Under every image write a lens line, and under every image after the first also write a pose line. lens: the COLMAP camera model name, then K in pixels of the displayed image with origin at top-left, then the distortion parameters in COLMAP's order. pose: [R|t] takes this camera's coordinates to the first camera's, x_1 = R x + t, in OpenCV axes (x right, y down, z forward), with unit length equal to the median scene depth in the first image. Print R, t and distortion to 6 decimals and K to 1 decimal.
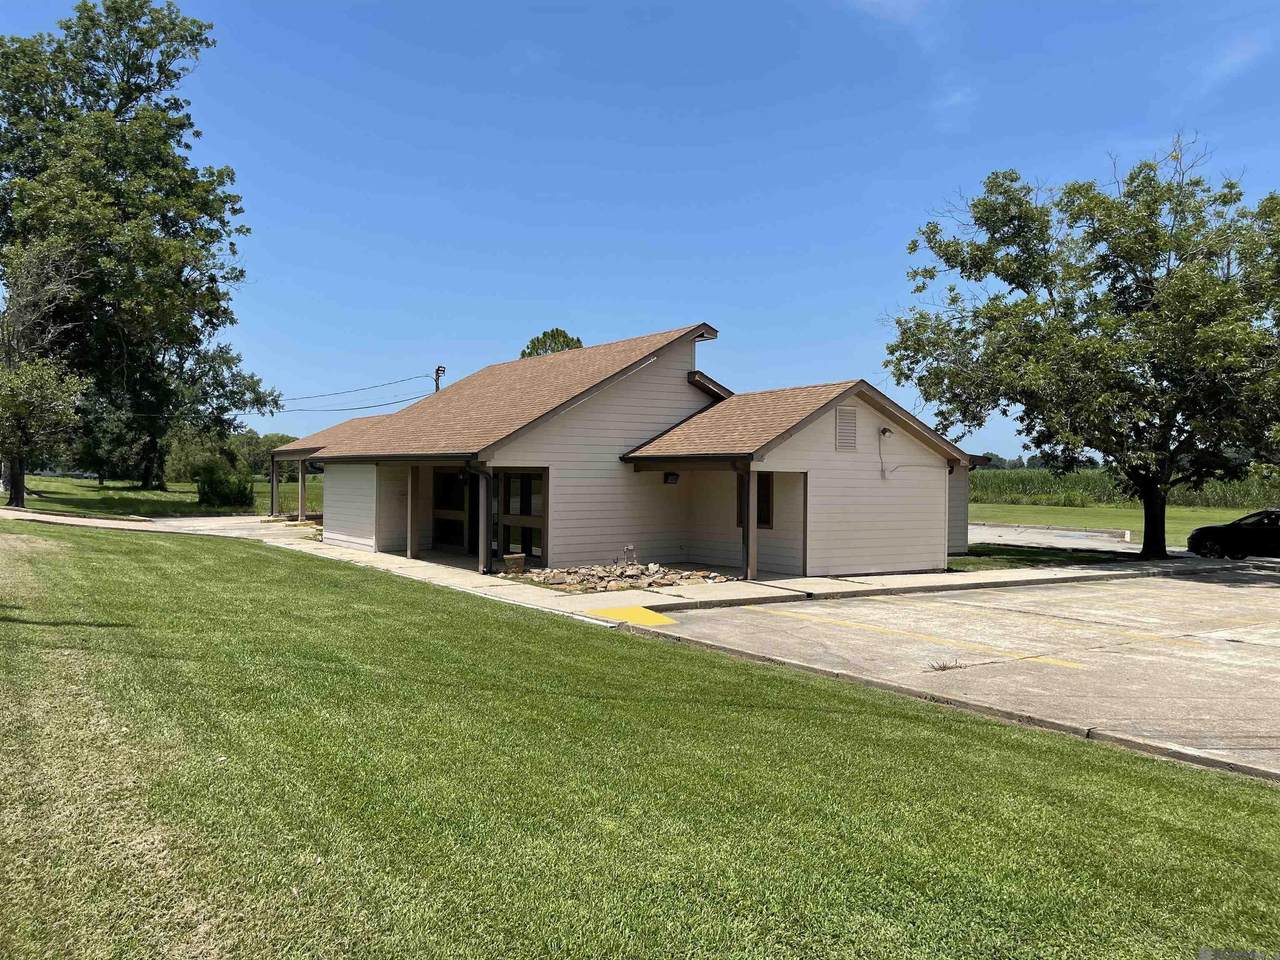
lens RADIAL K [[1034.2, 0, 640.0], [0, 1034.2, 480.0], [0, 0, 1]] dist [0.079686, -0.142519]
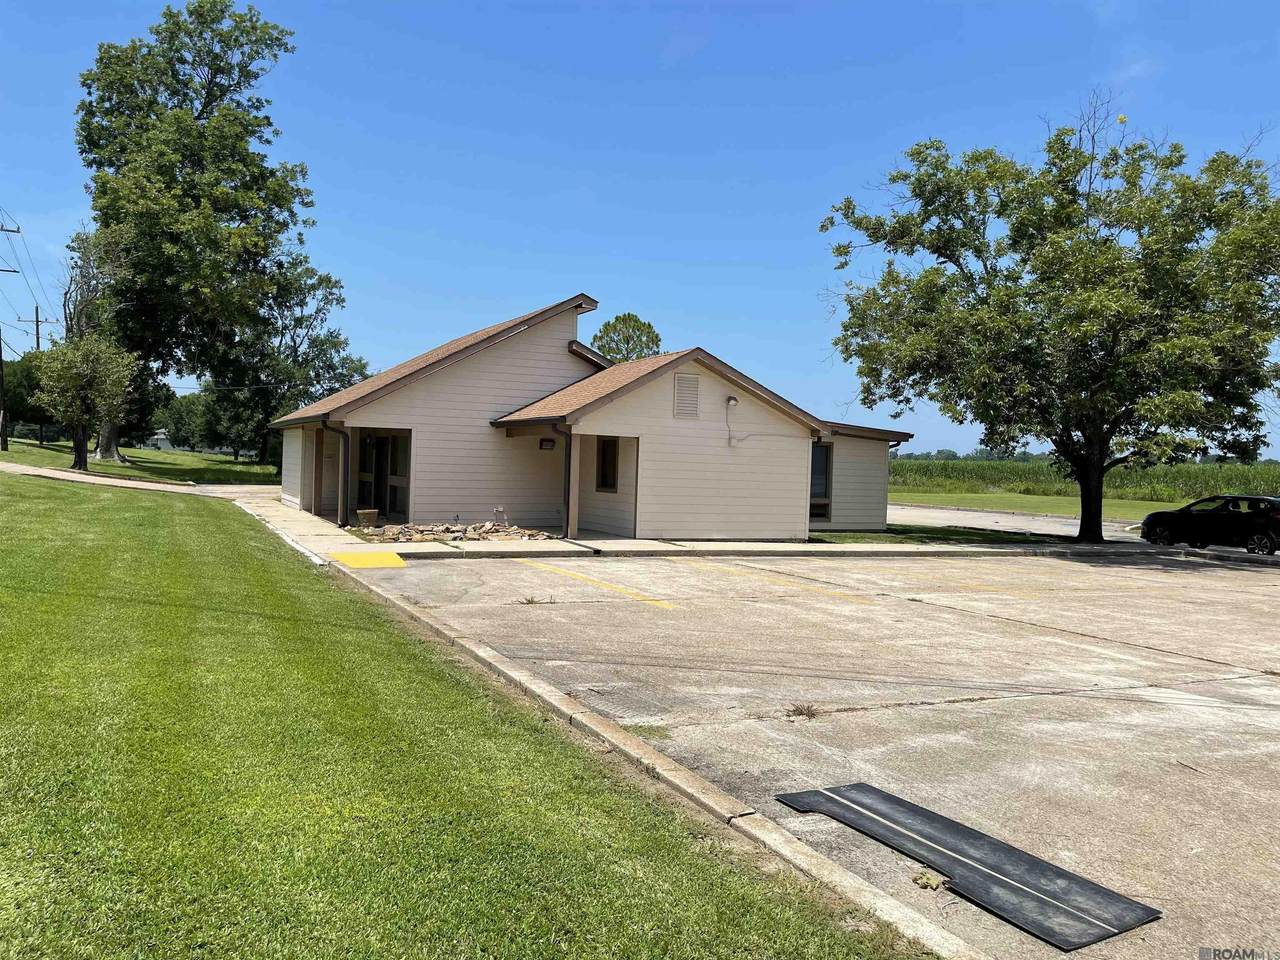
lens RADIAL K [[1034.2, 0, 640.0], [0, 1034.2, 480.0], [0, 0, 1]] dist [0.079686, -0.142519]
pose [[0.988398, 0.024096, -0.149964, 0.223391], [-0.022853, 0.999689, 0.010007, 0.017360], [0.150159, -0.006464, 0.988641, -0.010753]]
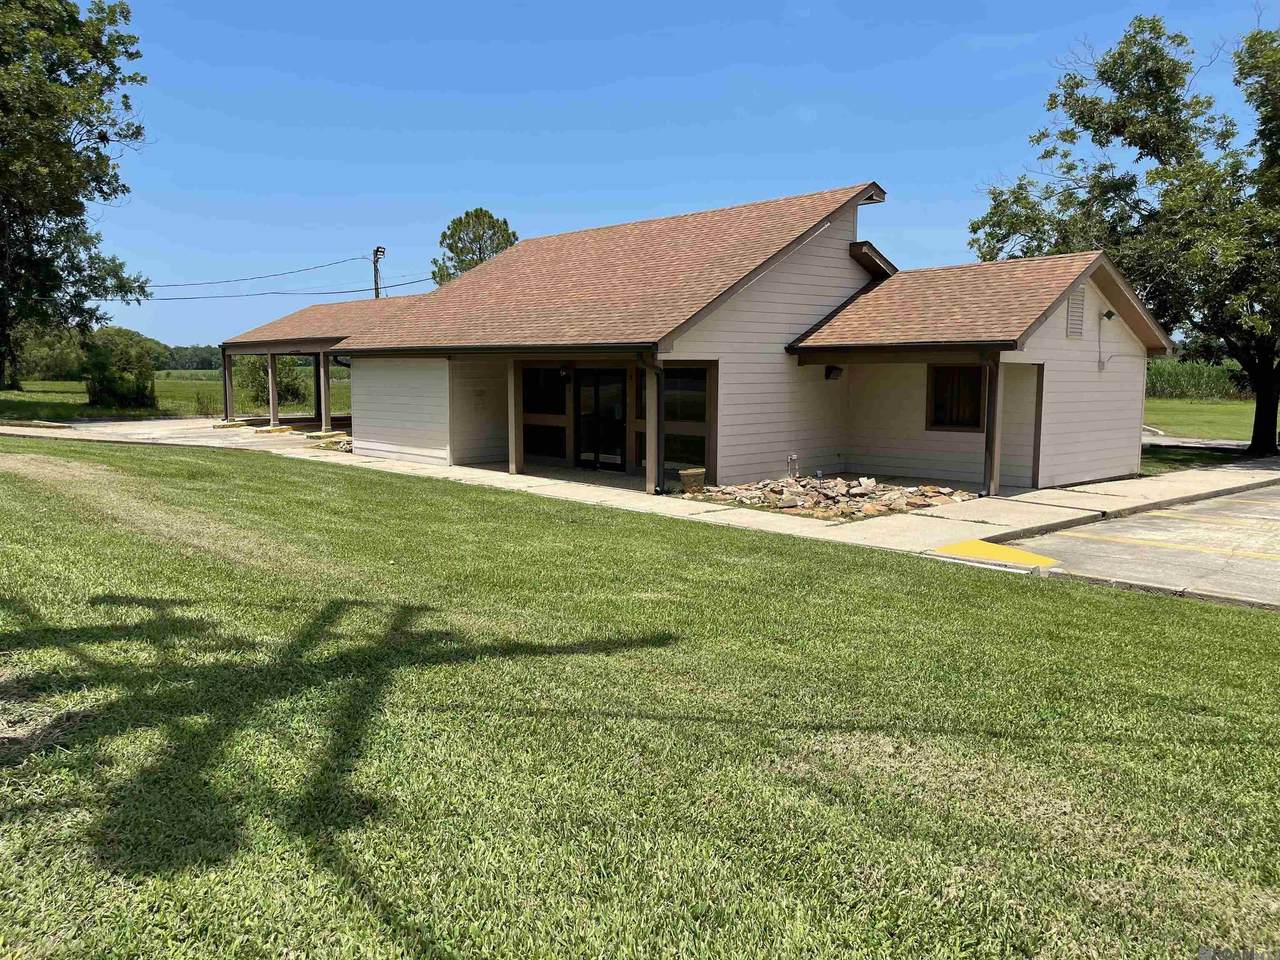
lens RADIAL K [[1034.2, 0, 640.0], [0, 1034.2, 480.0], [0, 0, 1]] dist [0.079686, -0.142519]
pose [[0.989490, -0.020278, 0.143175, -0.196337], [0.005817, 0.994899, 0.100708, -0.000760], [-0.144487, -0.098816, 0.984560, 0.151979]]
